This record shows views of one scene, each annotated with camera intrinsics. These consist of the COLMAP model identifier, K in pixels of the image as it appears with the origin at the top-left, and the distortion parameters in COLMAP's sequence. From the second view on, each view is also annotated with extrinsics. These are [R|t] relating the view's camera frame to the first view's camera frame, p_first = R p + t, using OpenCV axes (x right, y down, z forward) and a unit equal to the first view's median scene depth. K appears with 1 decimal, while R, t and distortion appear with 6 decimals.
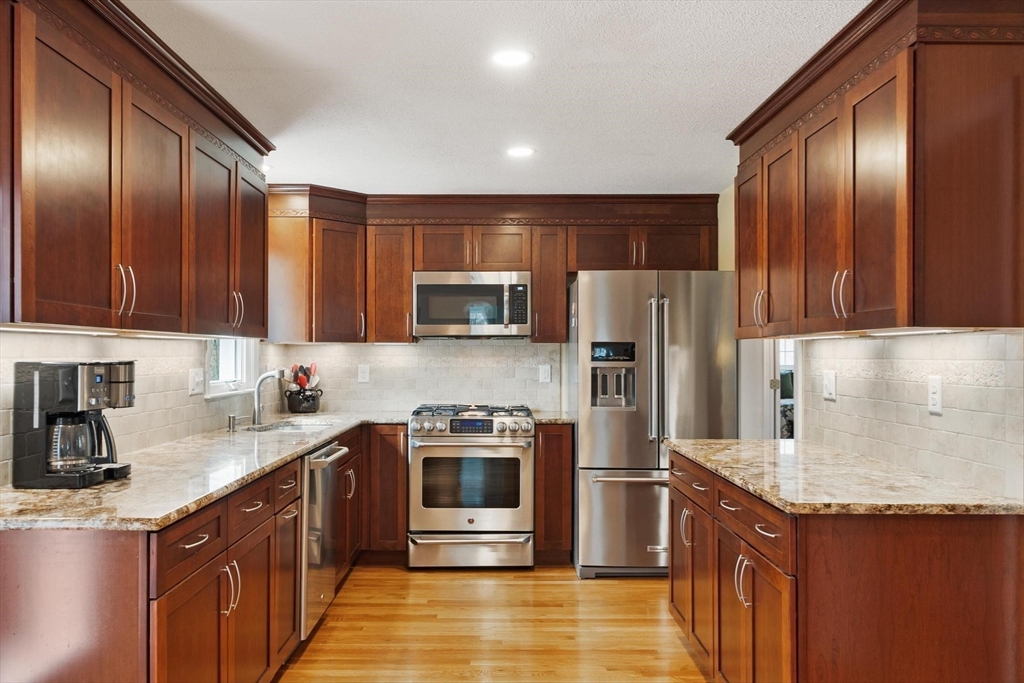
lens RADIAL K [[798.3, 0, 510.3], [0, 798.3, 344.6], [0, 0, 1]] dist [-0.000038, -0.000139]
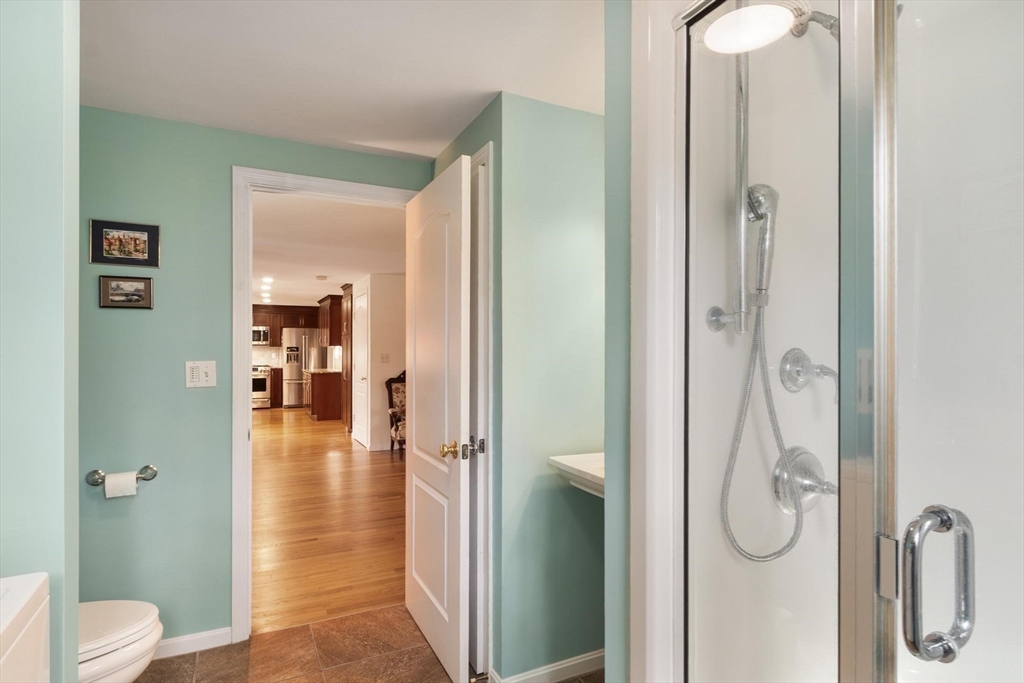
lens RADIAL K [[526.6, 0, 492.0], [0, 526.6, 346.6], [0, 0, 1]] dist [0.006179, -0.000966]
pose [[0.910543, 0.000340, 0.413415, -0.045066], [-0.003351, 0.999973, 0.006558, -0.023189], [-0.413401, -0.007357, 0.910519, -1.634740]]
